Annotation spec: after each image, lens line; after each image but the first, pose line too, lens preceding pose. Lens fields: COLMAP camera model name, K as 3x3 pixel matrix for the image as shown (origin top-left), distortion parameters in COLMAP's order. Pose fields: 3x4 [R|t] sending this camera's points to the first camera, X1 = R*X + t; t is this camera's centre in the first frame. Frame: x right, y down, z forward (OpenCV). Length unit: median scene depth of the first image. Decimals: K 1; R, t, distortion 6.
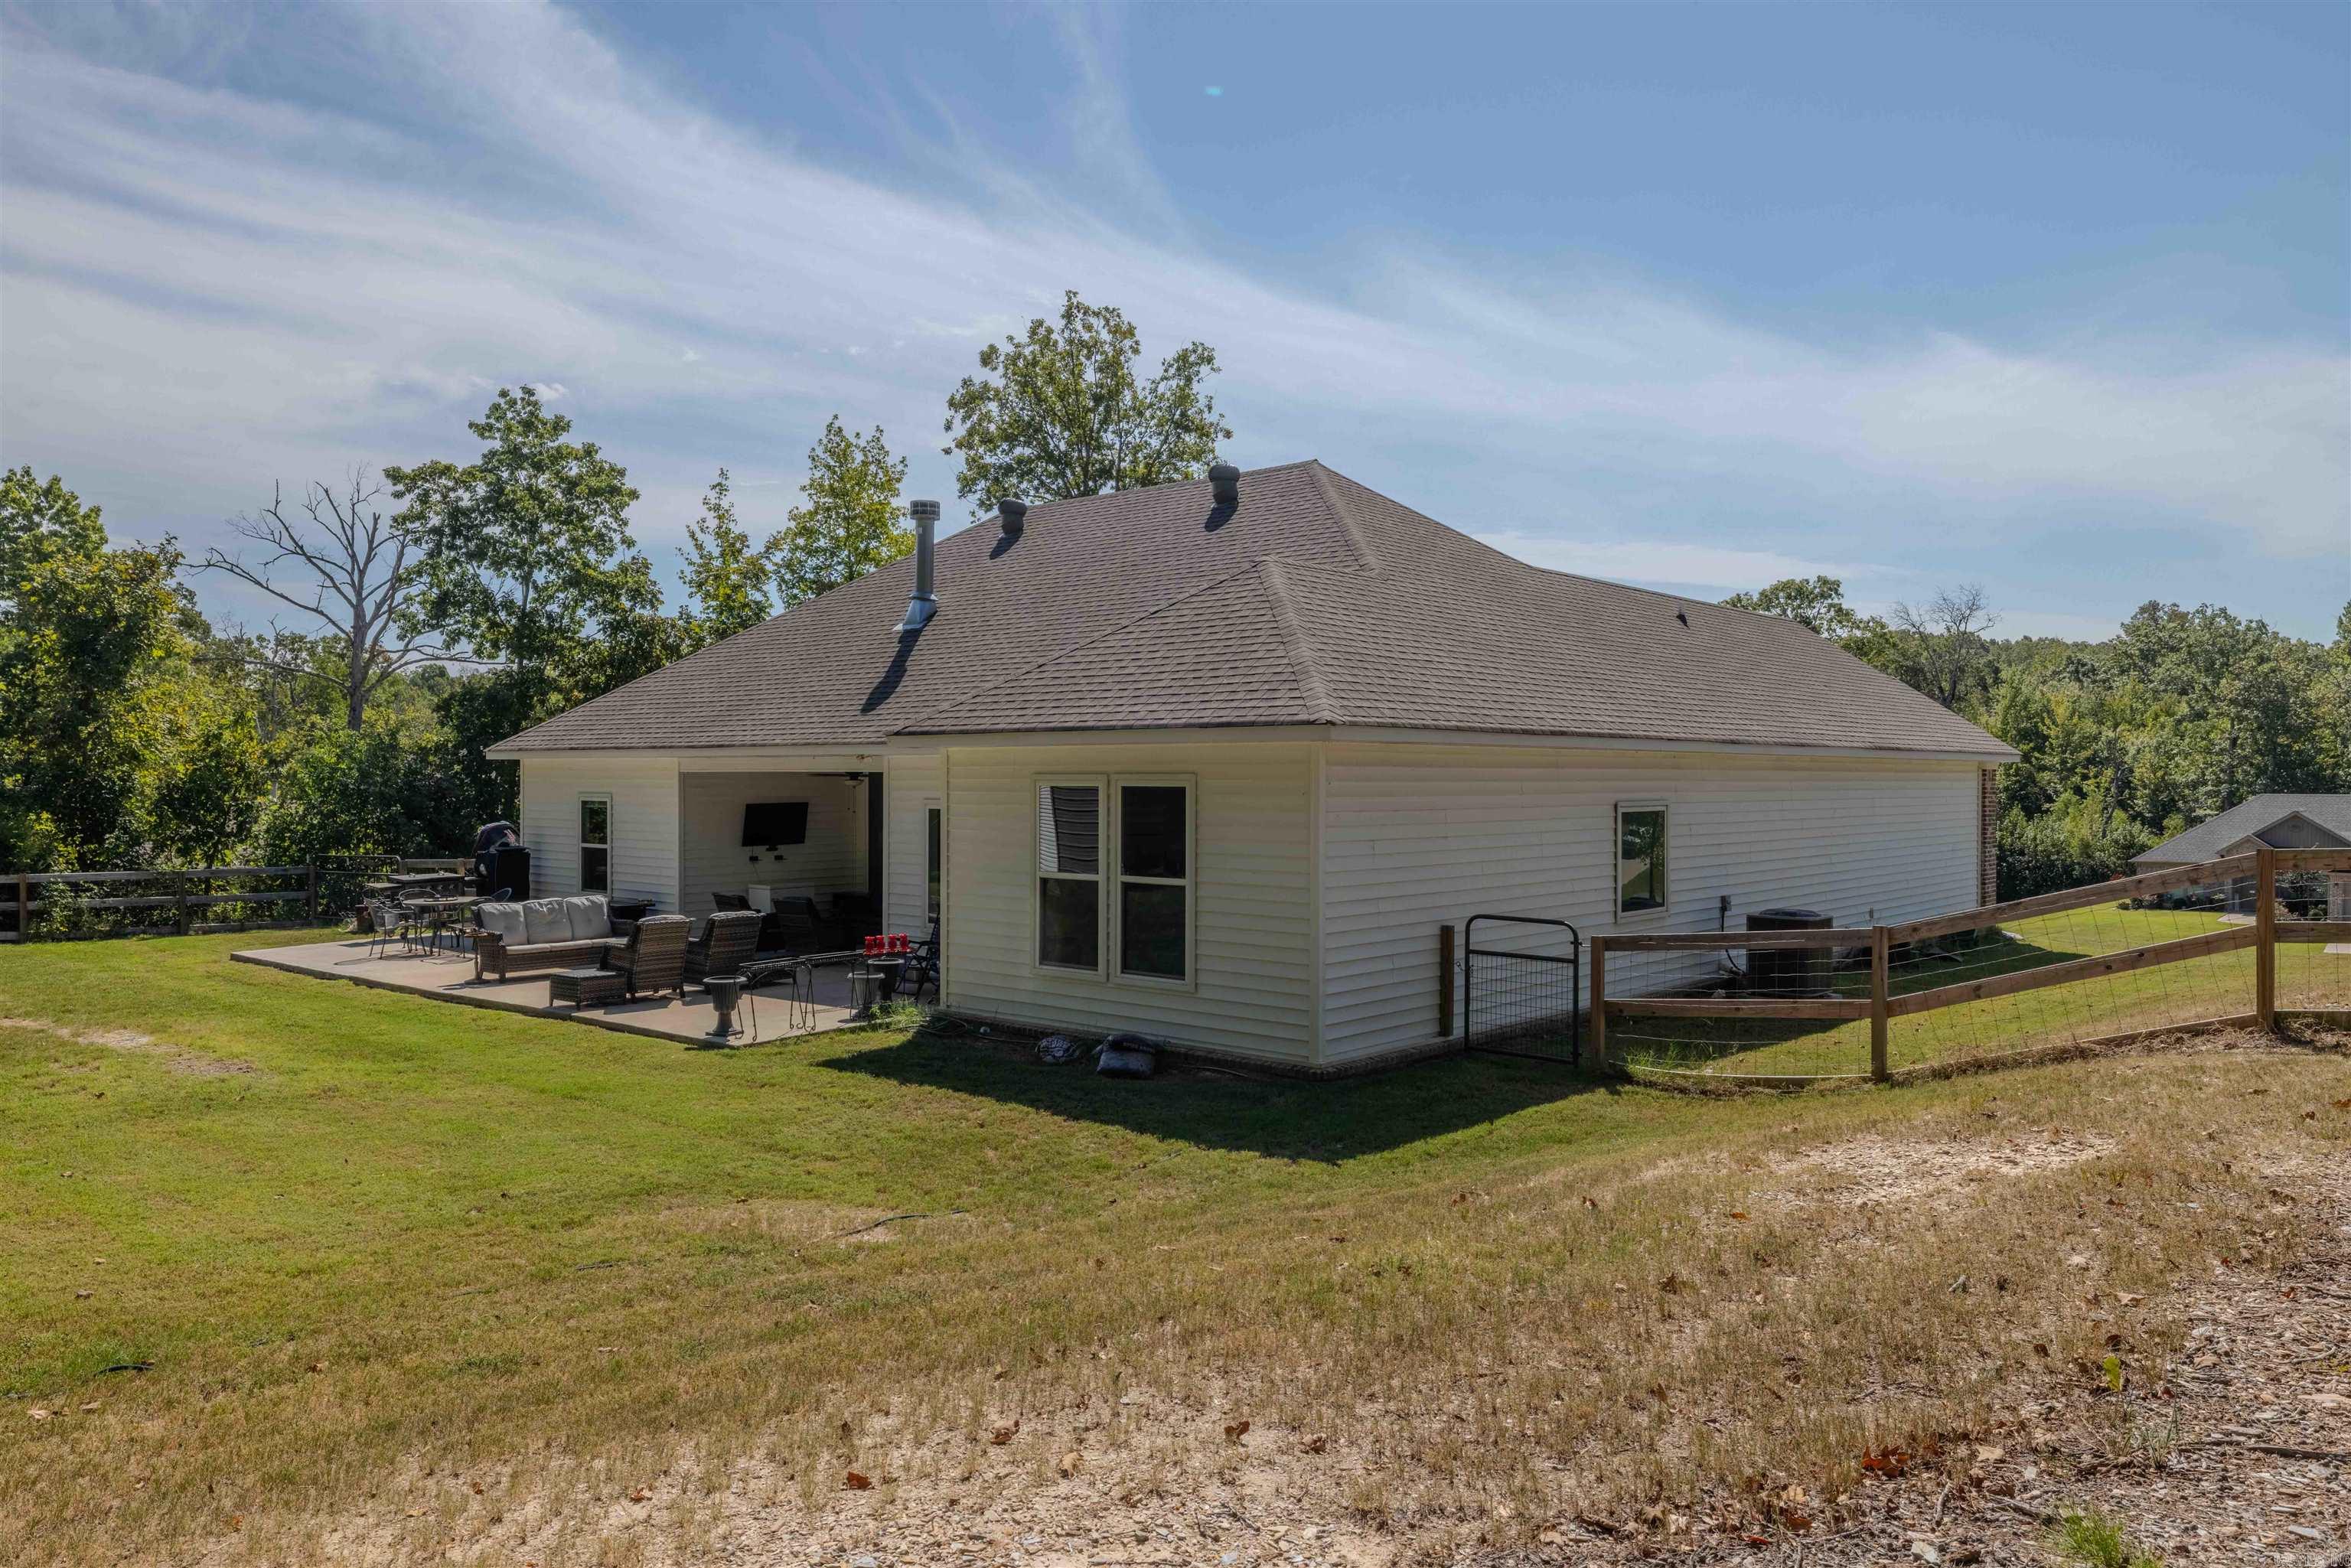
lens RADIAL K [[1611.4, 0, 1175.1], [0, 1611.4, 777.3], [0, 0, 1]] dist [-0.002698, 0.000279]
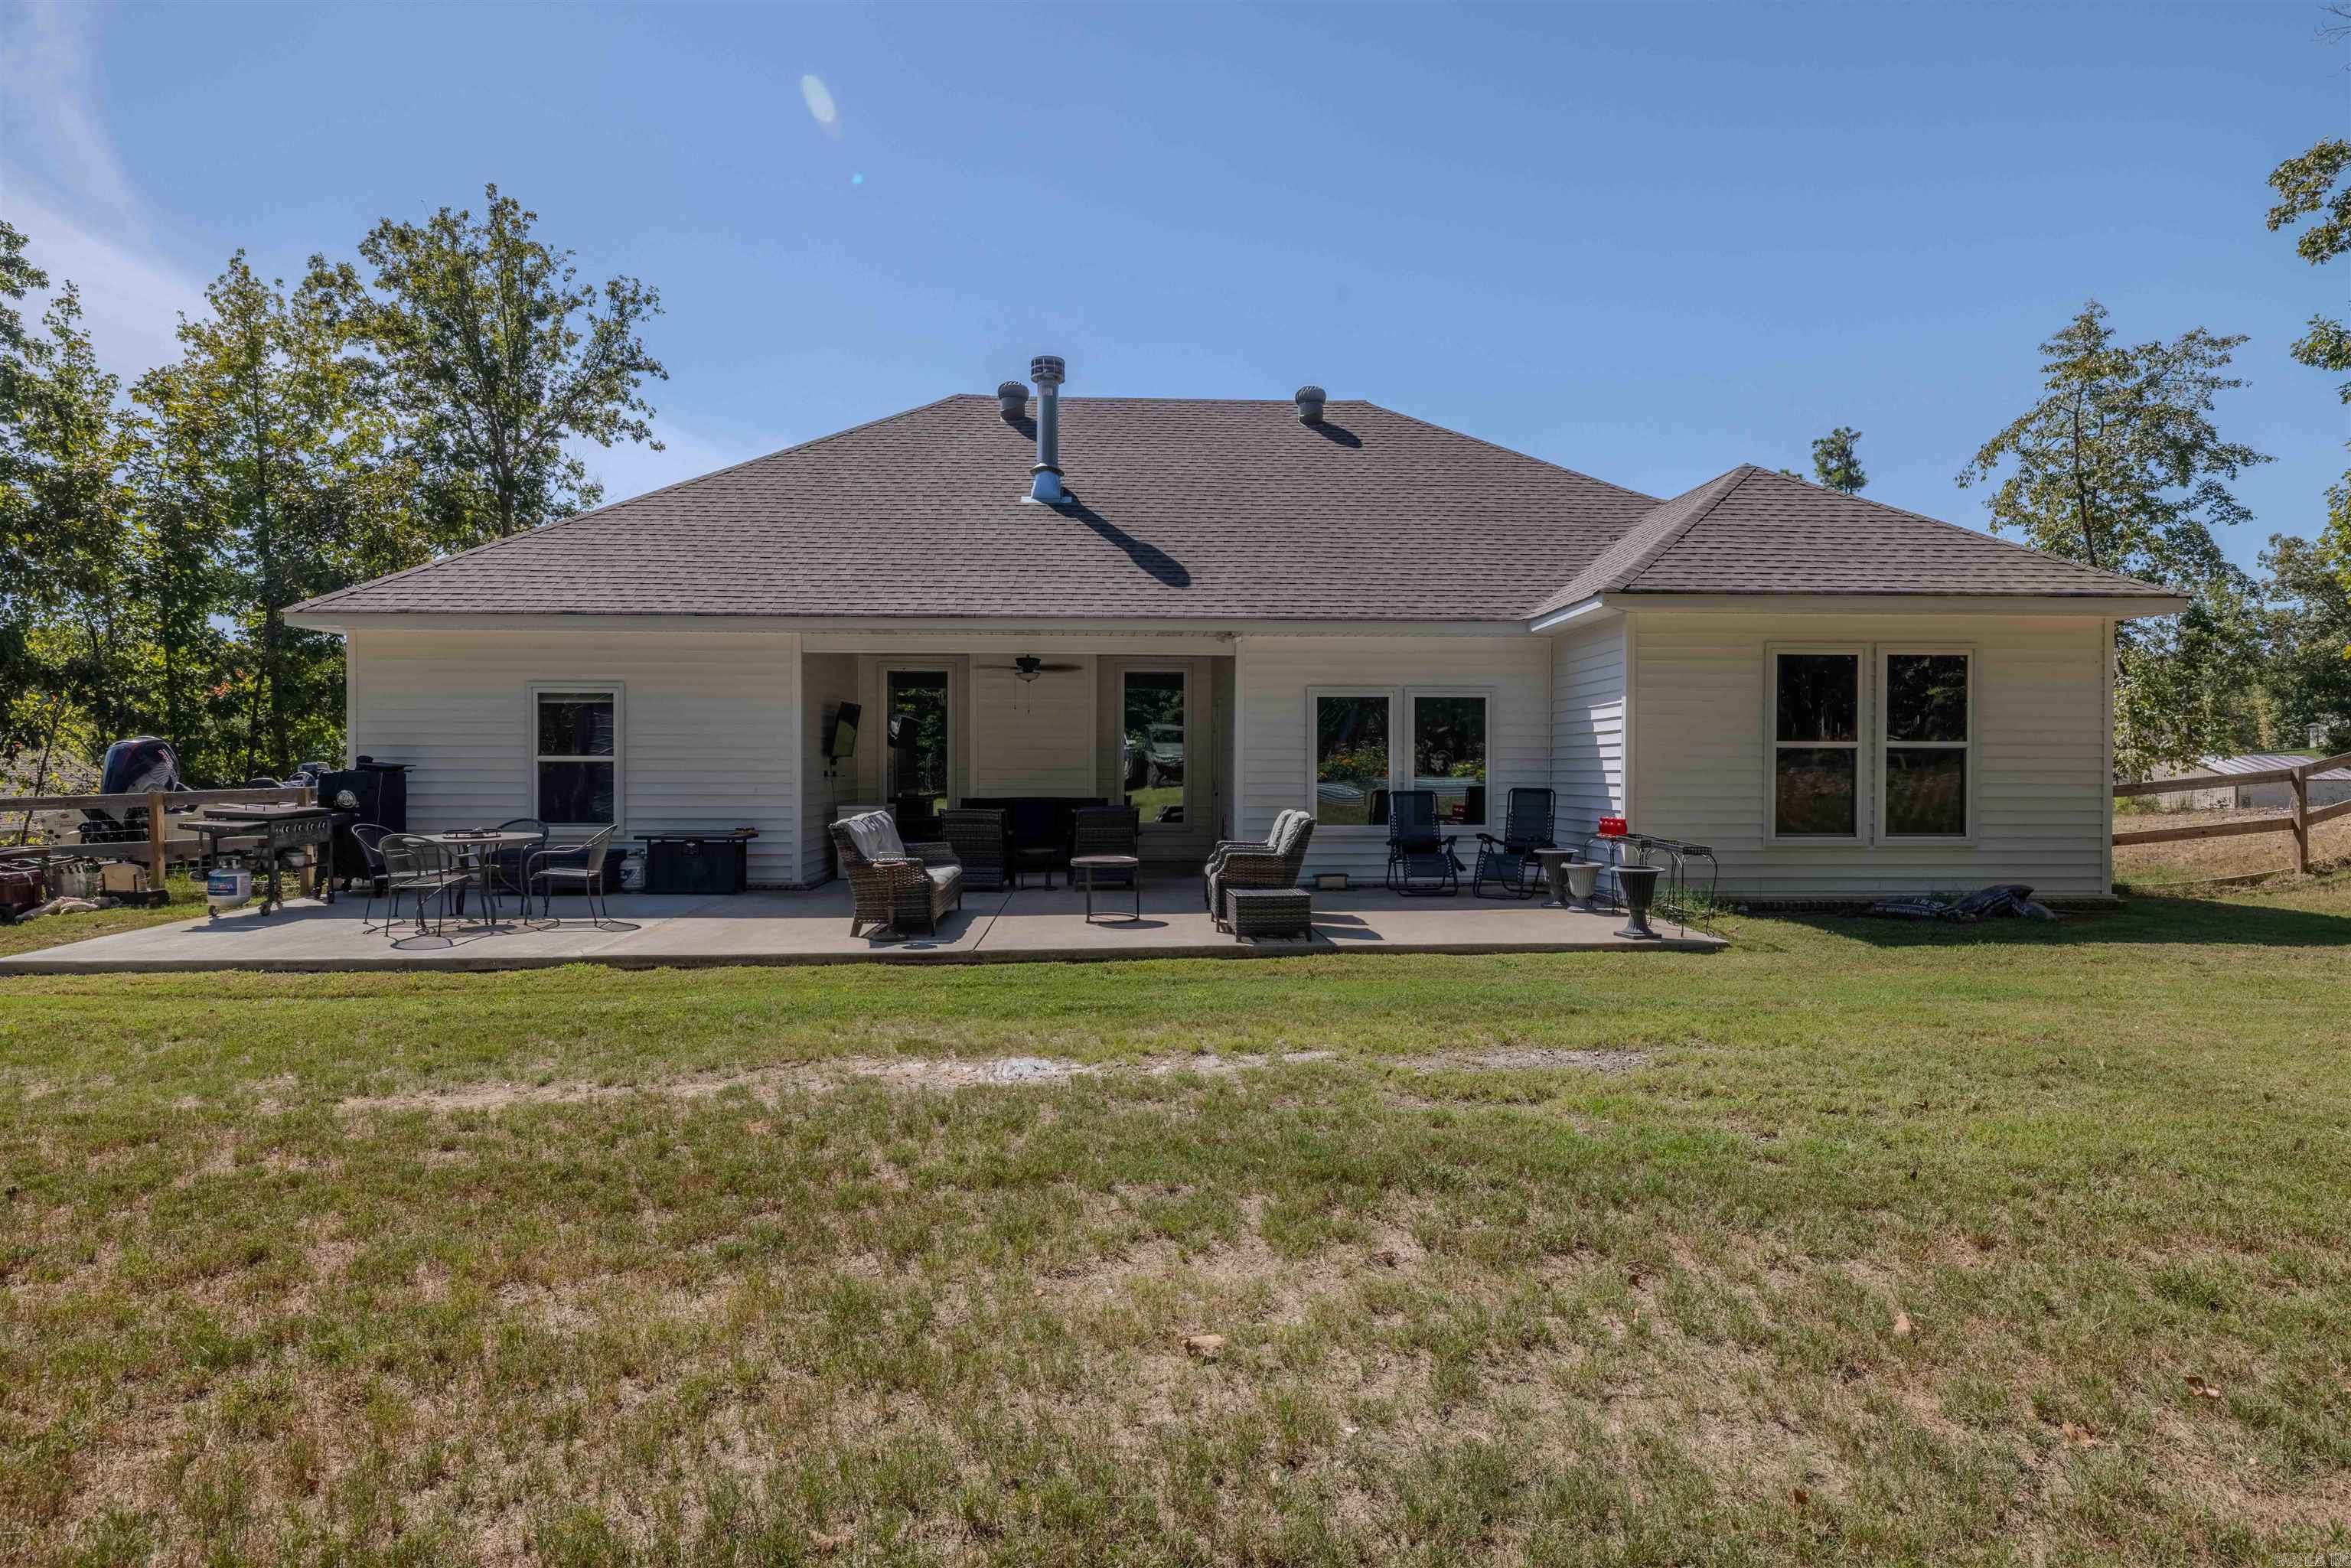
lens RADIAL K [[1271.8, 0, 1178.9], [0, 1271.8, 781.0], [0, 0, 1]] dist [-0.019964, 0.001393]
pose [[0.715595, -0.007933, 0.698470, -0.311400], [0.001769, 0.999953, 0.009545, 0.026289], [-0.698513, -0.005594, 0.715575, 0.250459]]
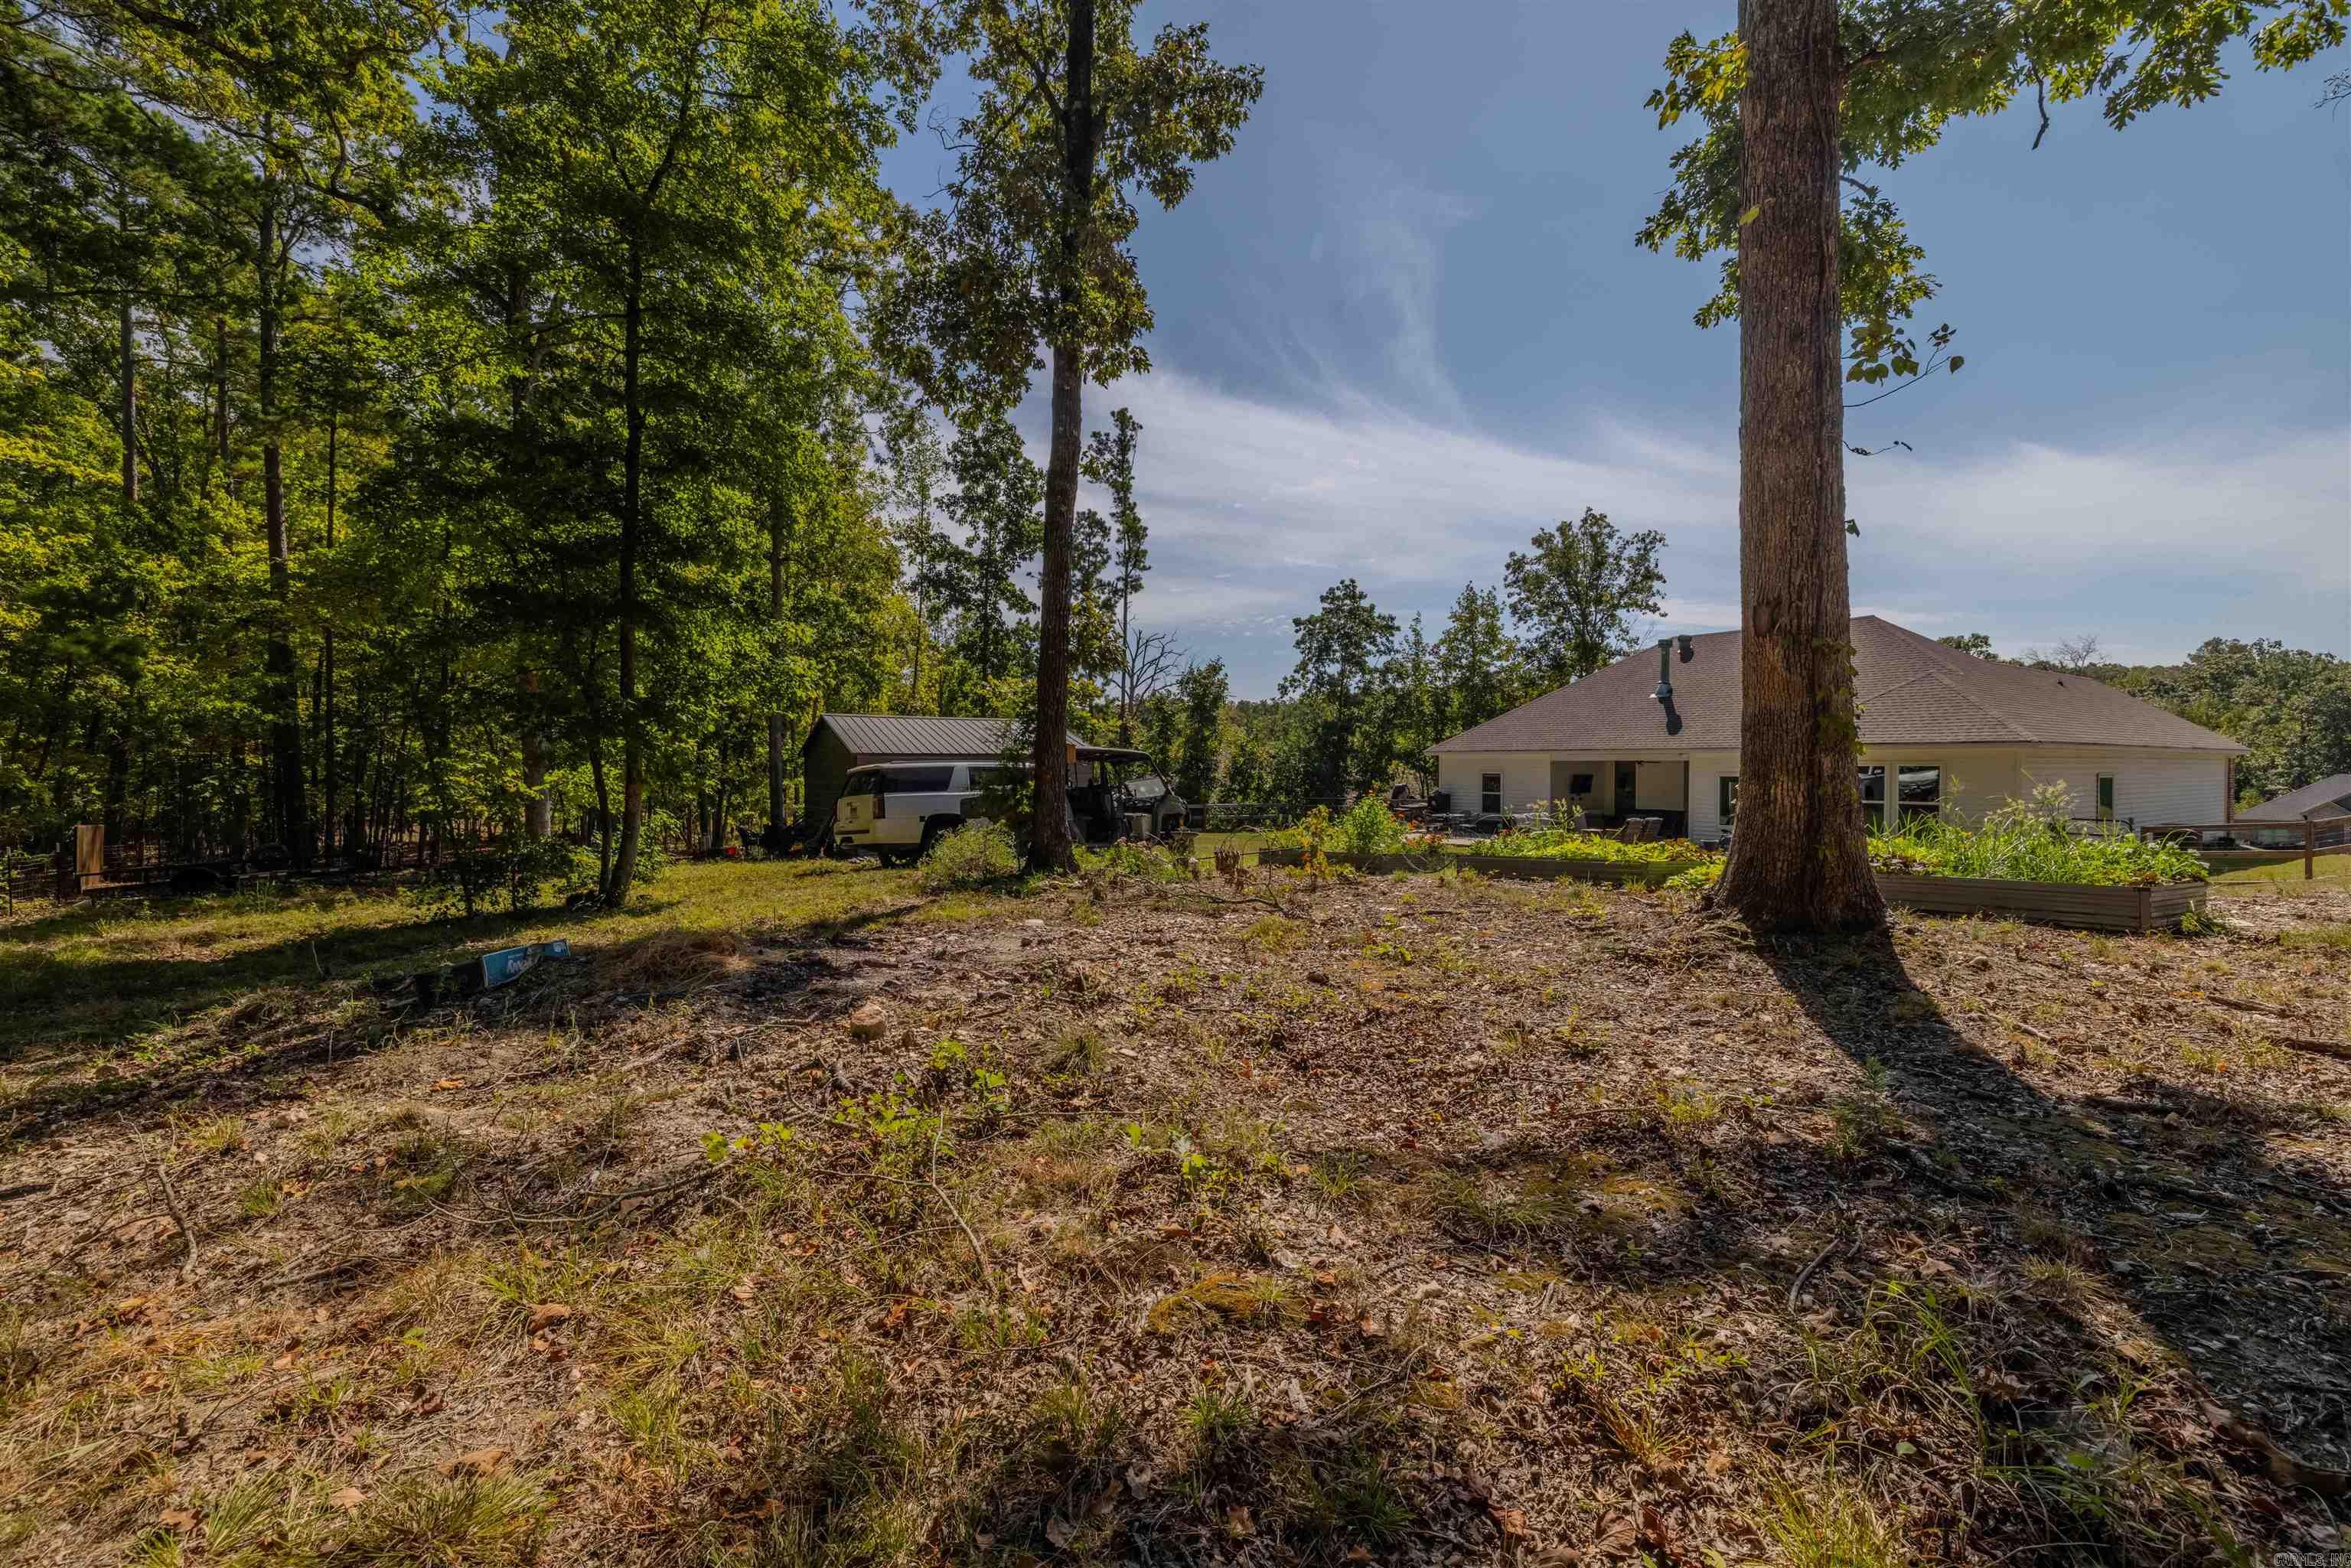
lens RADIAL K [[996.7, 0, 1173.3], [0, 996.7, 800.8], [0, 0, 1]] dist [0.003542, 0.000208]
pose [[0.970994, 0.008865, -0.238939, -0.270617], [0.000123, 0.999294, 0.037575, -0.000227], [0.239103, -0.036514, 0.970307, -0.289014]]
